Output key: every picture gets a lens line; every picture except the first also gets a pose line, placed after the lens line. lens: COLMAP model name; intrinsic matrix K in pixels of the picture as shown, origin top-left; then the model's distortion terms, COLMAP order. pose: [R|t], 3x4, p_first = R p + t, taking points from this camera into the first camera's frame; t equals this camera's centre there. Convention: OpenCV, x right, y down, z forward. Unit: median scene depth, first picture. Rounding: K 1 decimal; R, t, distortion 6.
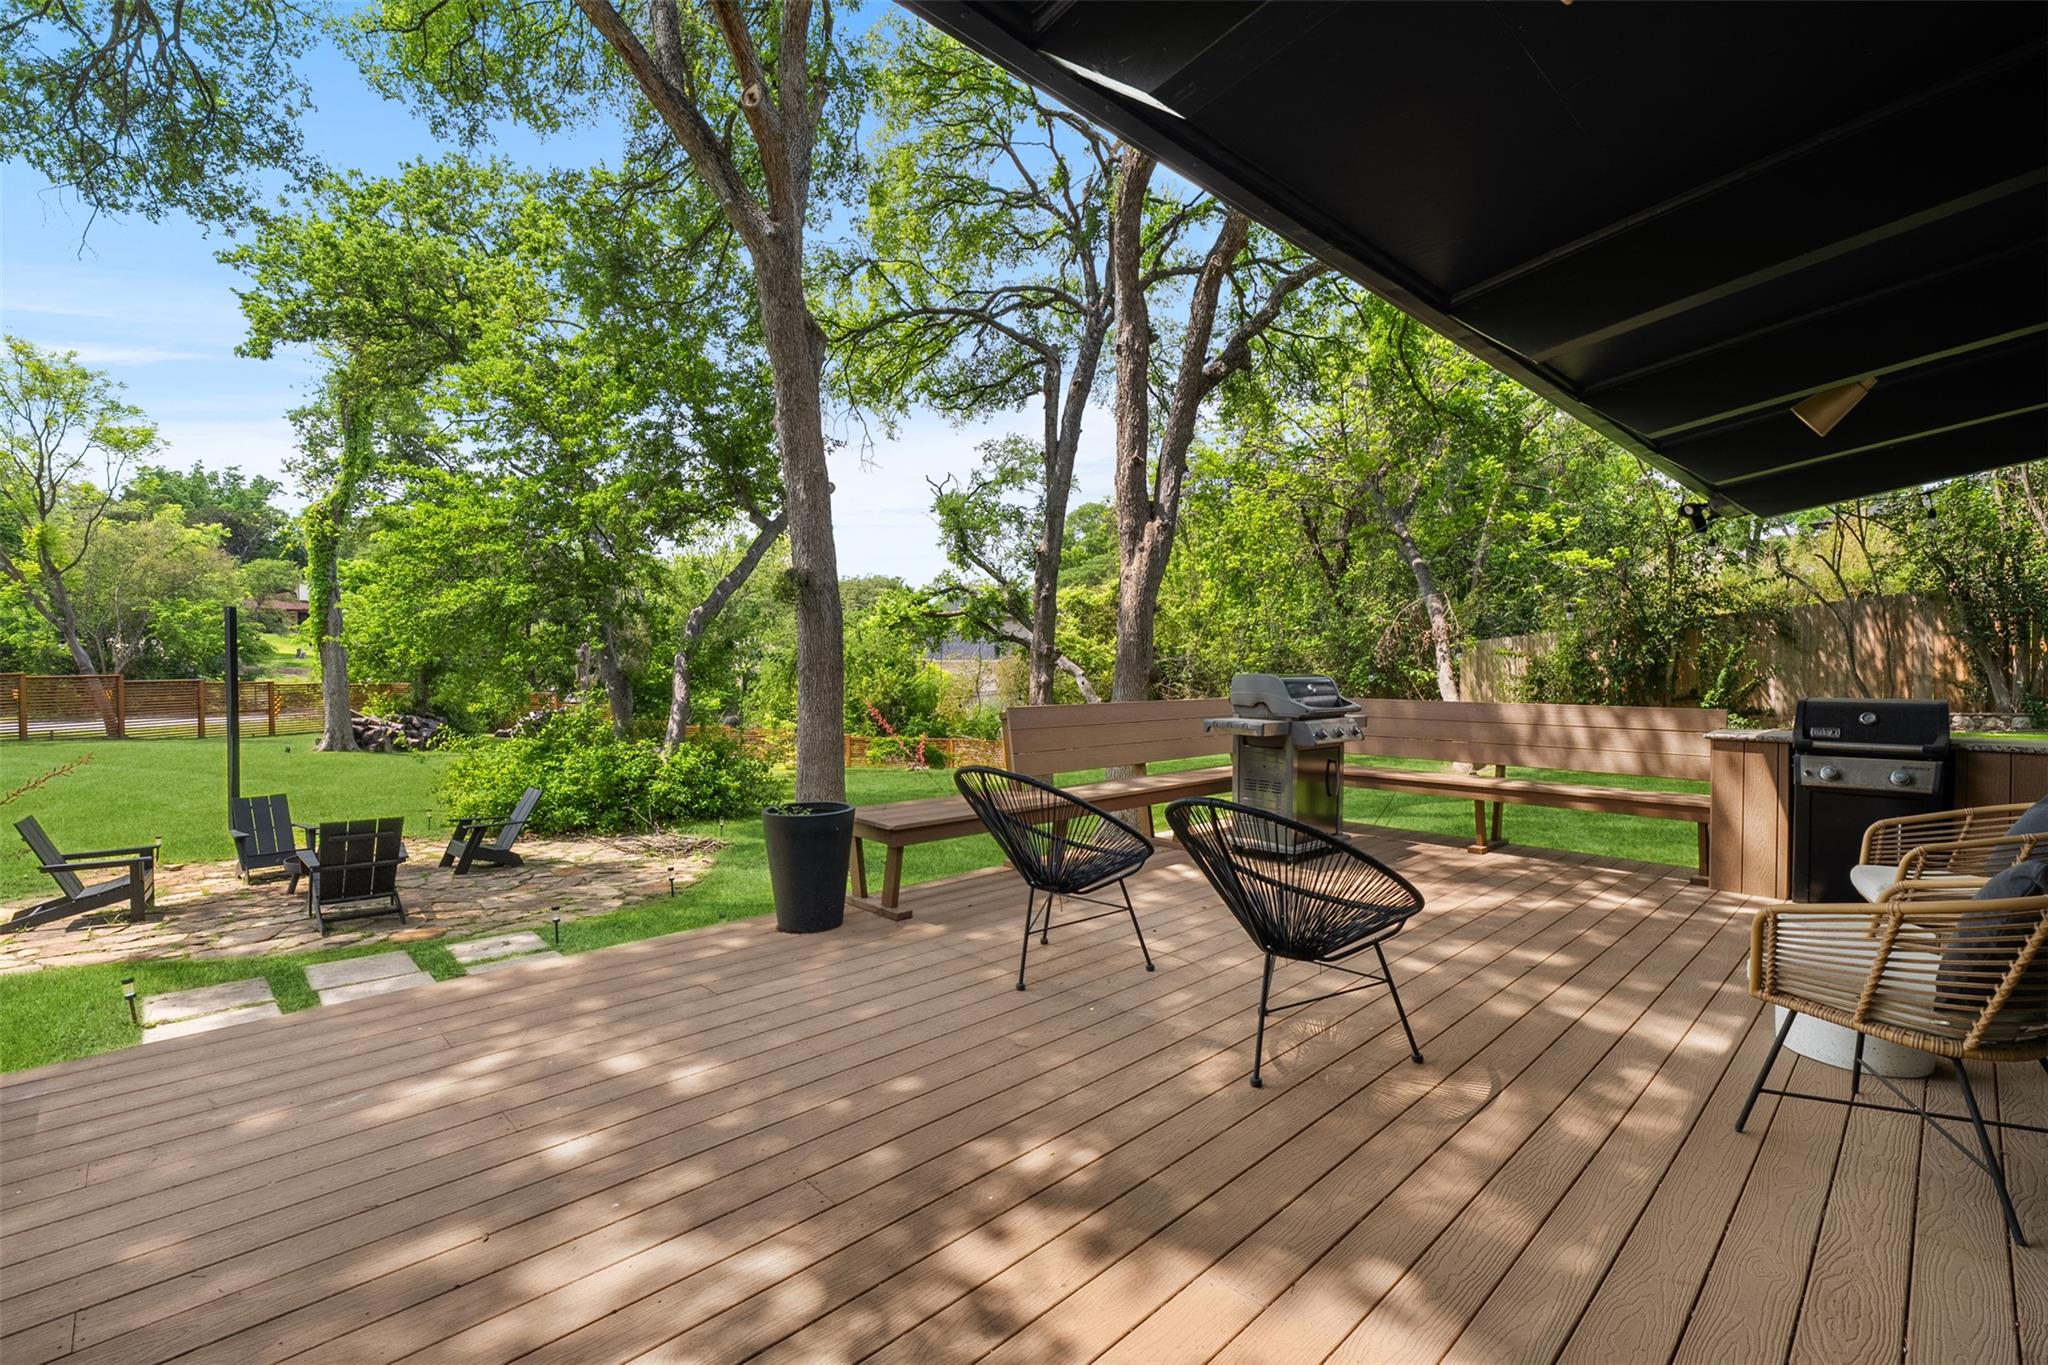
lens RADIAL K [[911.6, 0, 1012.0], [0, 911.6, 695.1], [0, 0, 1]] dist [-0.000089, 0.000305]
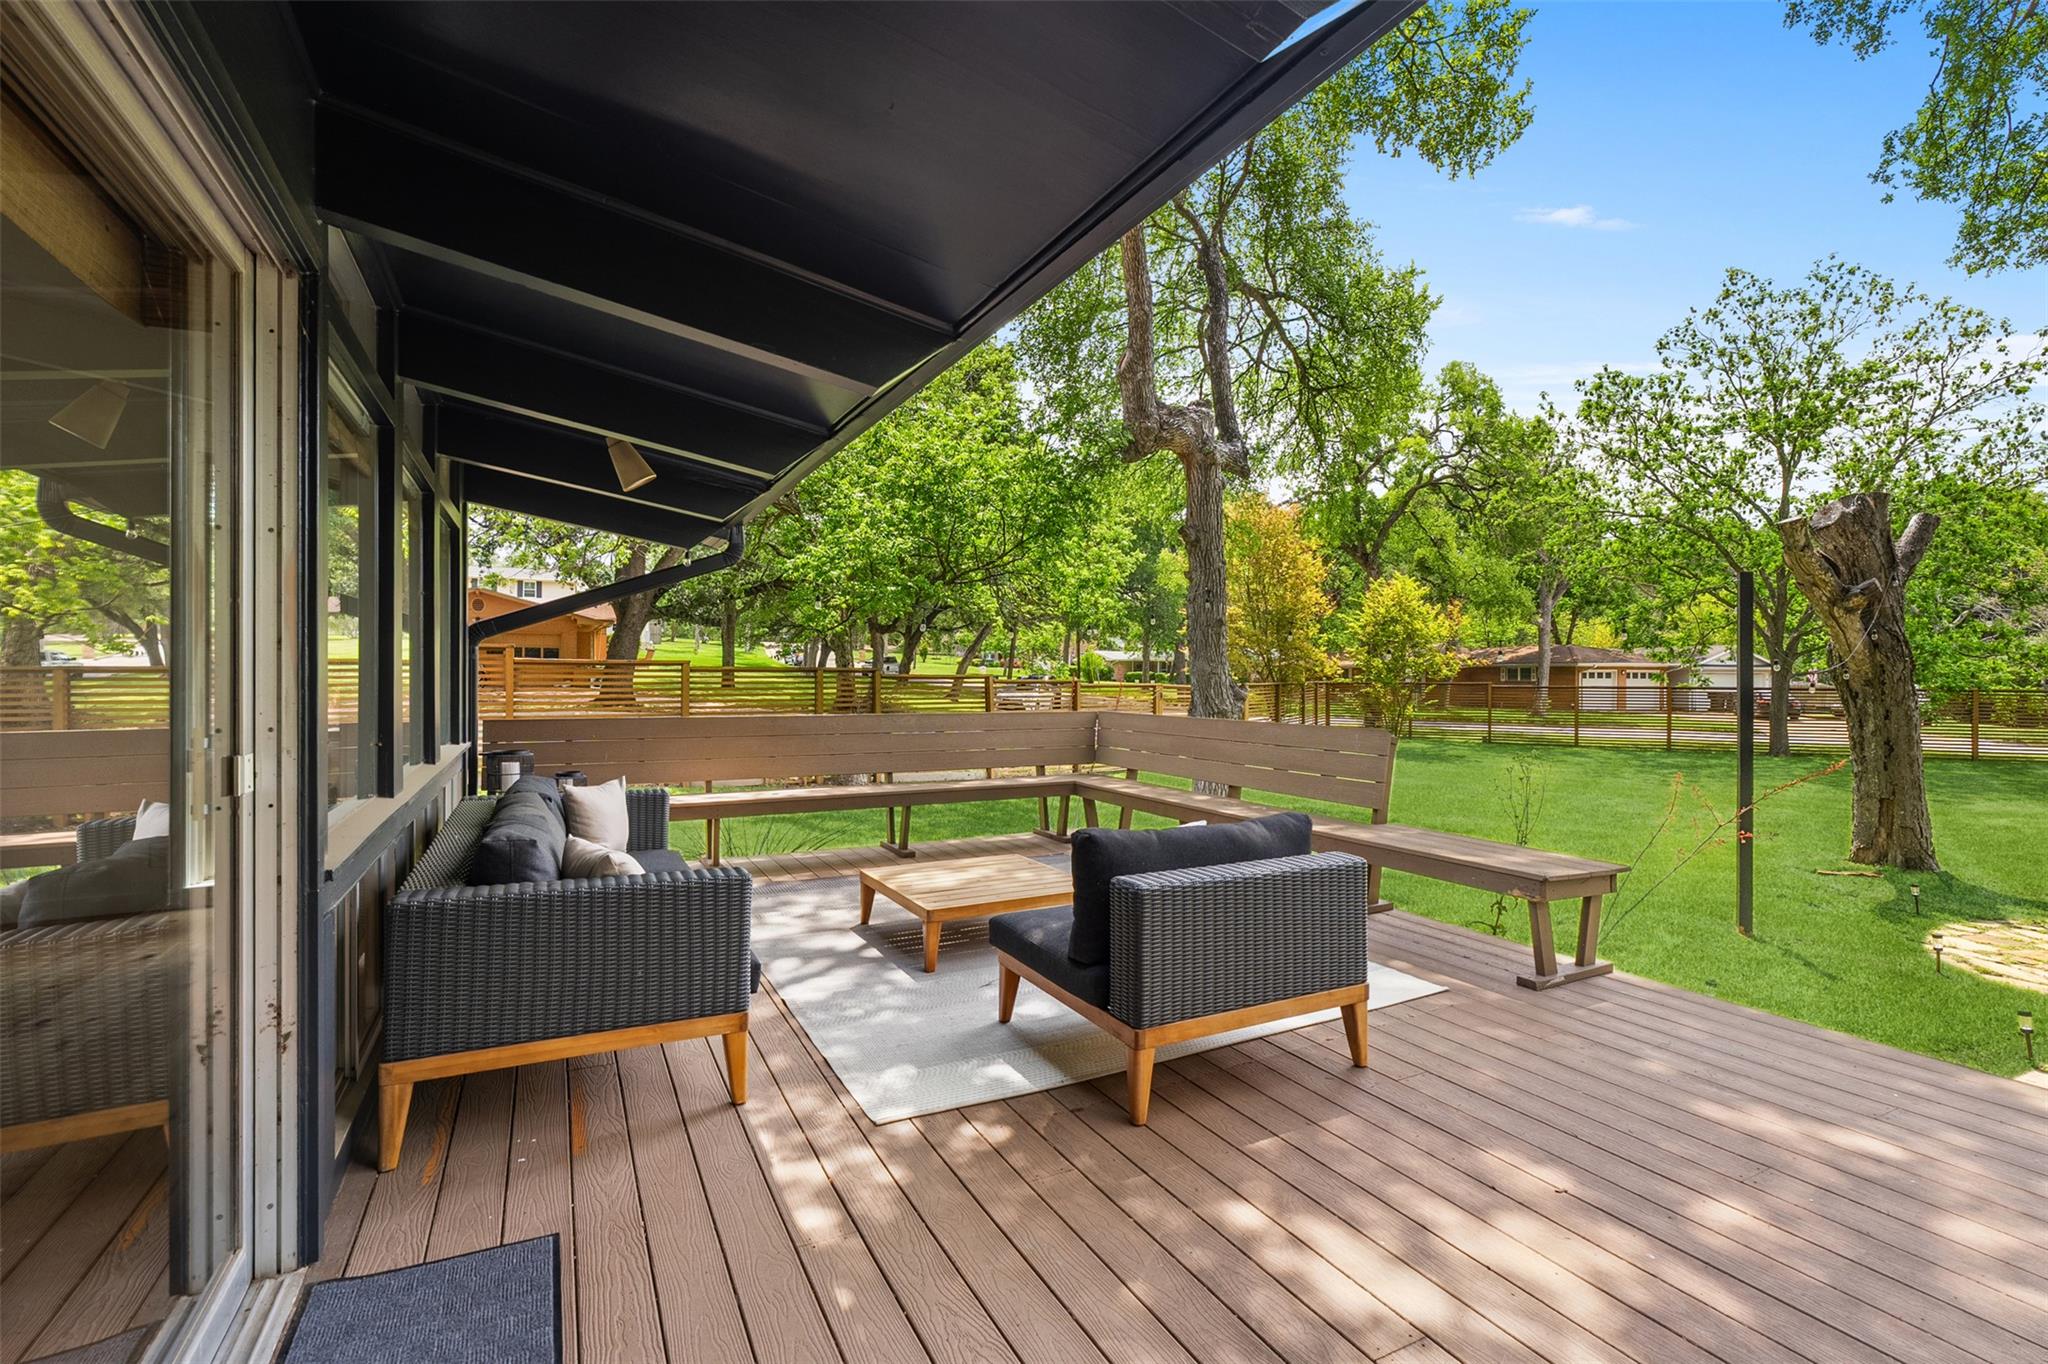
lens RADIAL K [[911.6, 0, 1020.3], [0, 911.6, 675.1], [0, 0, 1]] dist [-0.000089, 0.000305]
pose [[-0.280172, -0.004842, -0.959938, 0.554124], [-0.040595, 0.999153, 0.006808, -0.012789], [0.959091, 0.040876, -0.280131, 0.539099]]
